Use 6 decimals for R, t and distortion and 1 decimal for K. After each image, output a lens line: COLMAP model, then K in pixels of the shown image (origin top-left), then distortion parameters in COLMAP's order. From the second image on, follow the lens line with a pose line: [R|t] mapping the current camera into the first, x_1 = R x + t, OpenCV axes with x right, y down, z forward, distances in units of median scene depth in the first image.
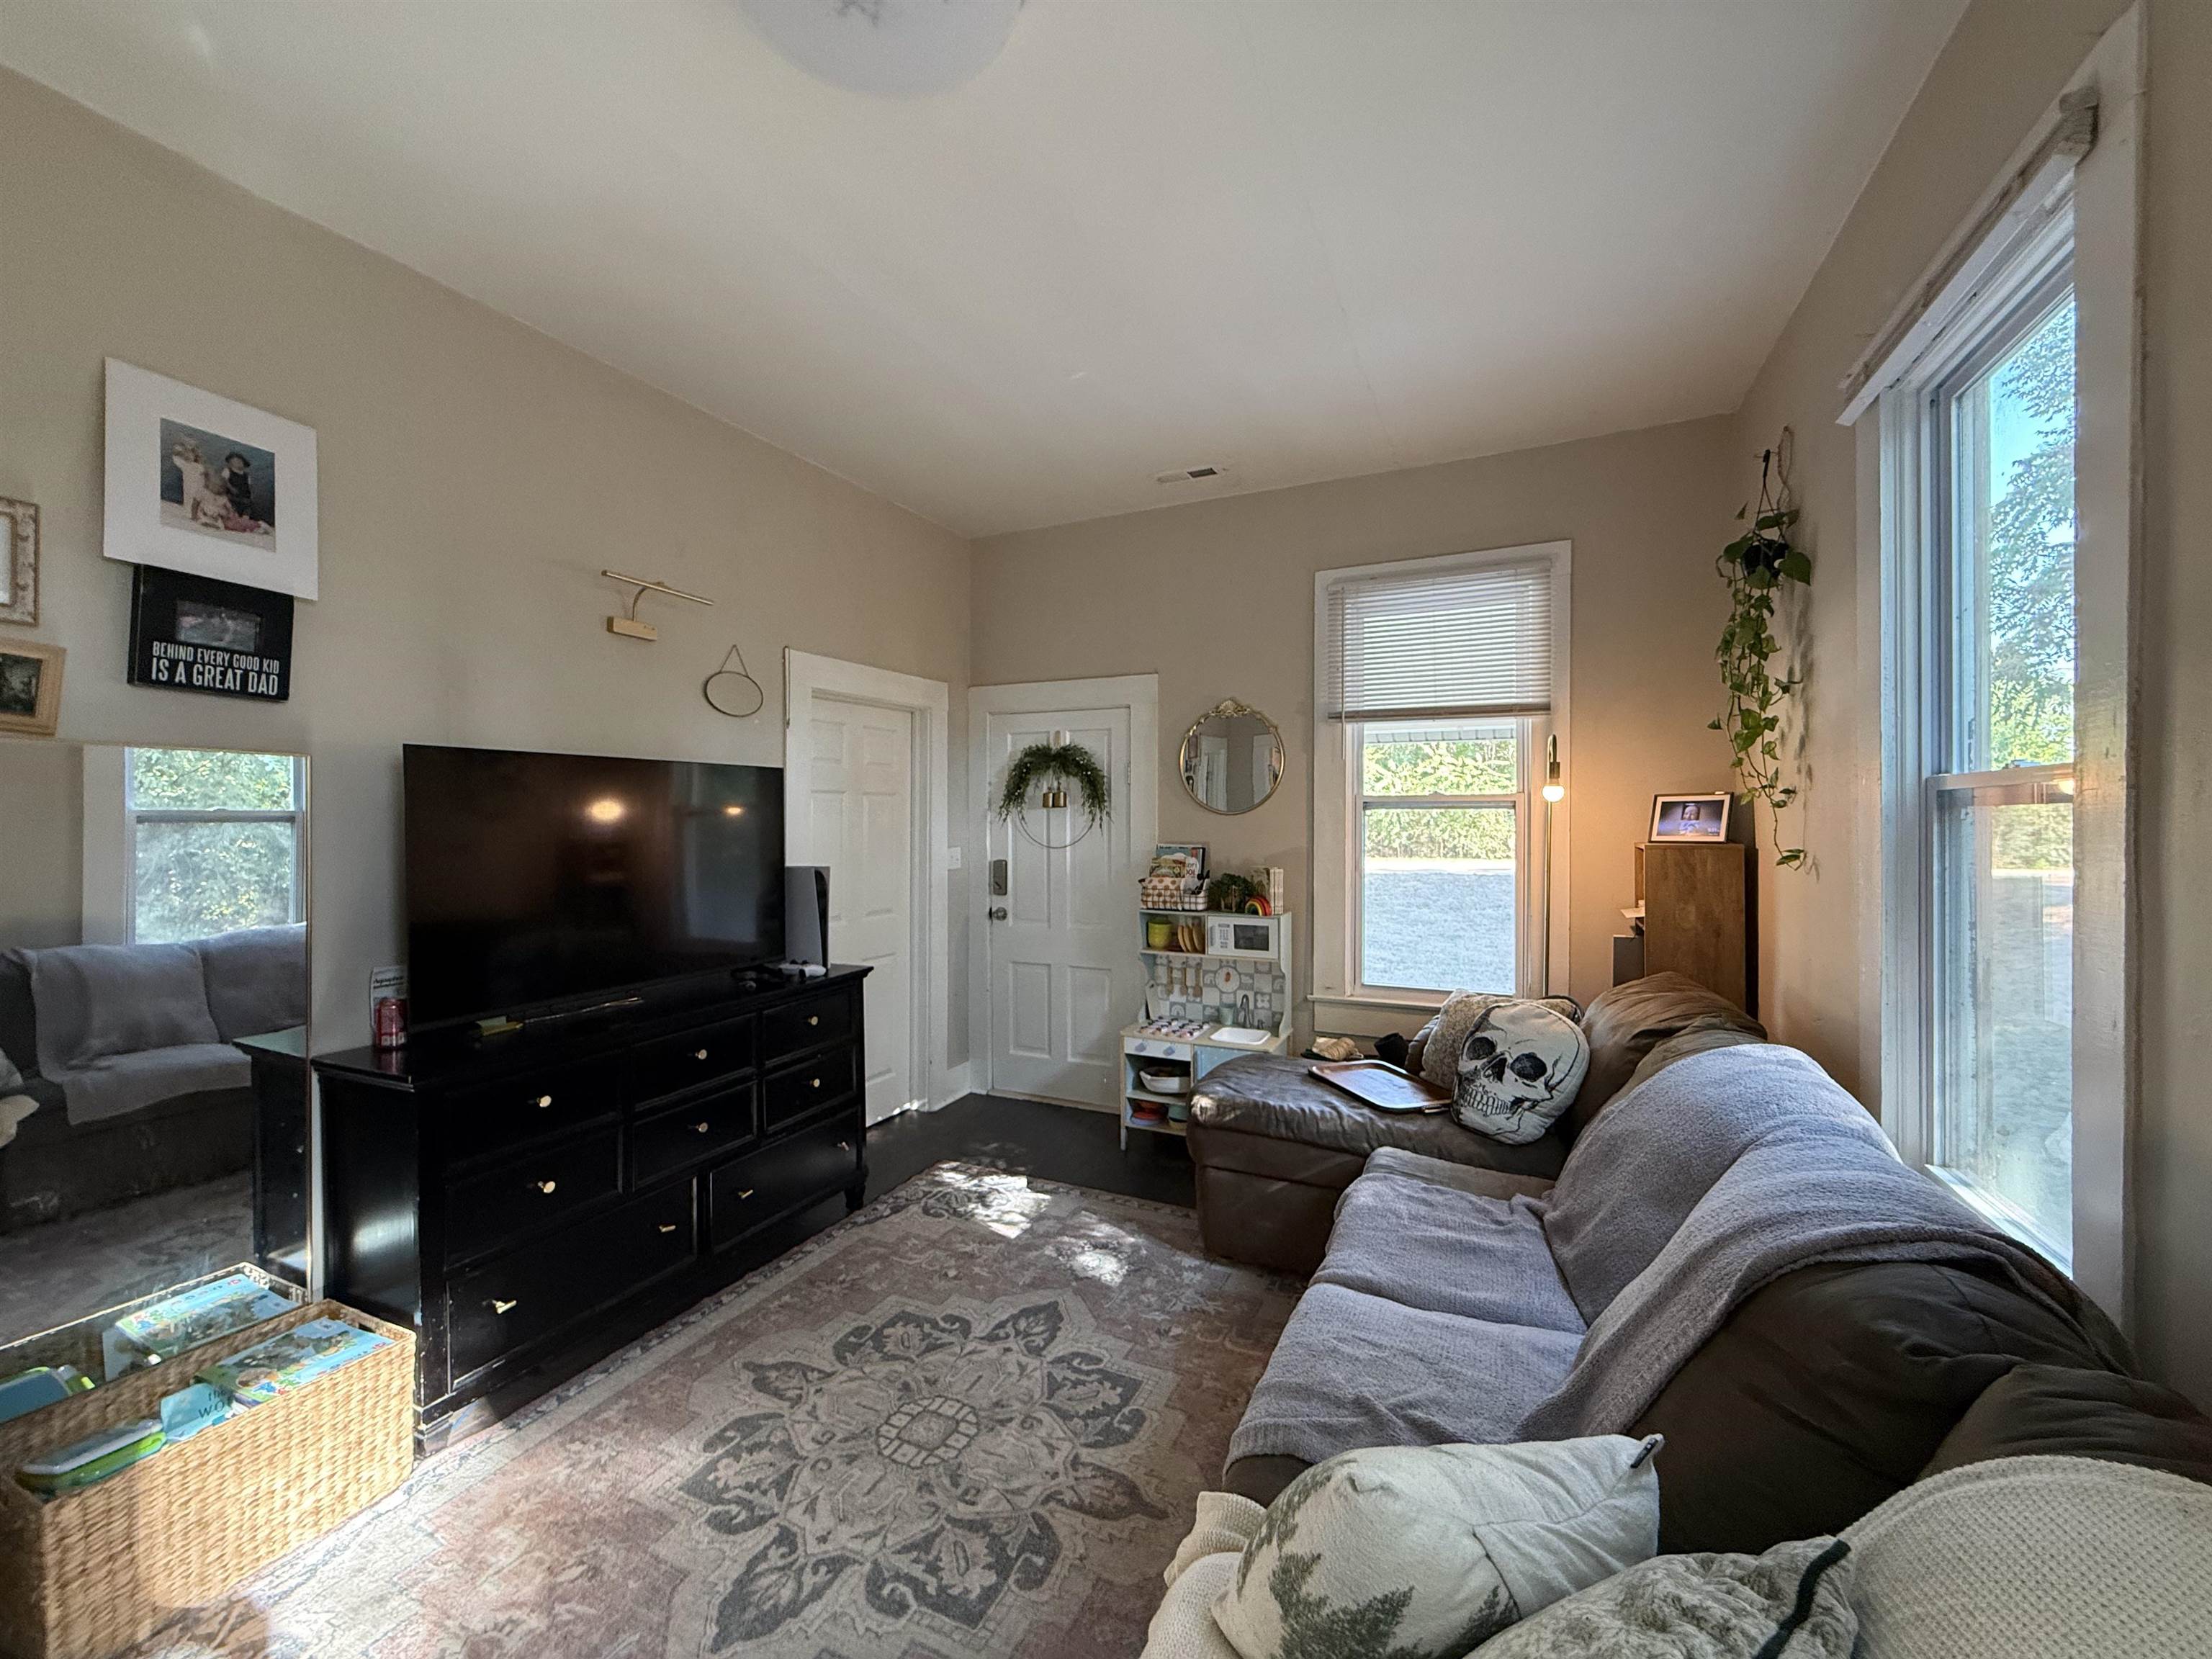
lens RADIAL K [[879.7, 0, 1110.3], [0, 879.7, 832.7], [0, 0, 1]] dist [-0.001255, -0.000484]
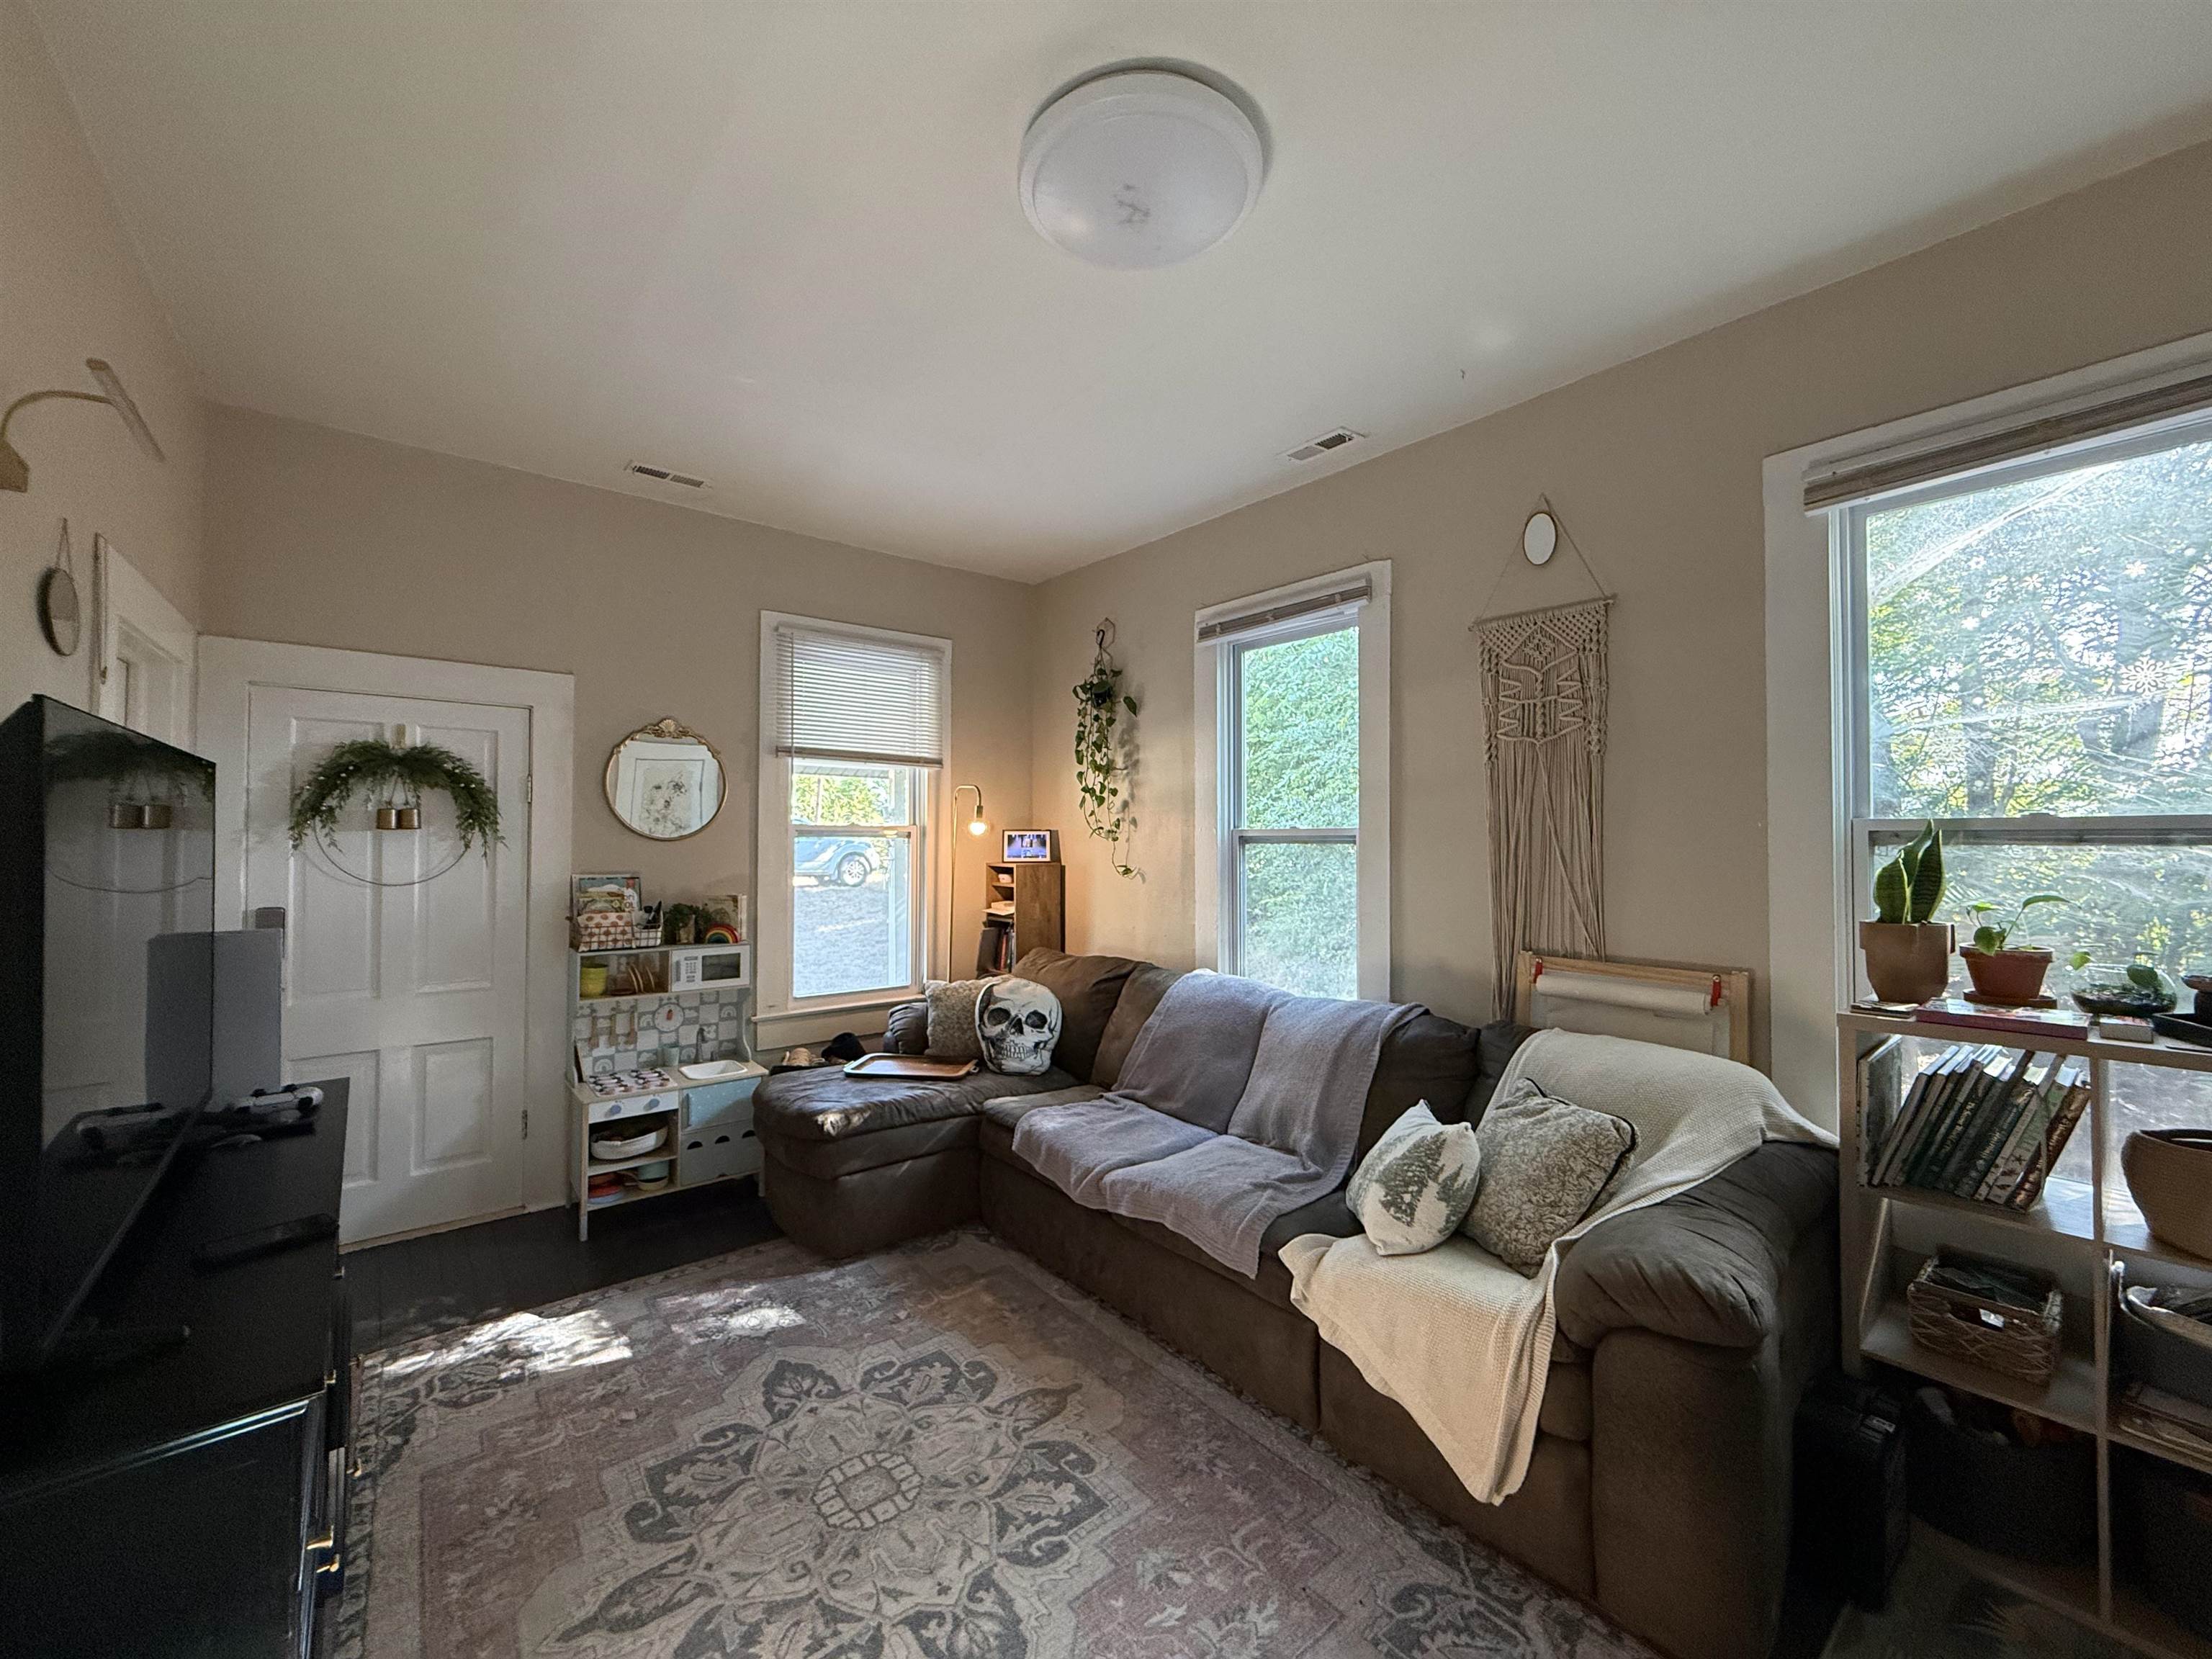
lens RADIAL K [[879.7, 0, 1099.8], [0, 879.7, 831.9], [0, 0, 1]] dist [-0.001255, -0.000484]
pose [[0.432781, 0.010762, 0.901435, -0.634621], [0.006958, 0.999859, -0.015278, -0.015957], [-0.901472, 0.012884, 0.432645, 0.224157]]
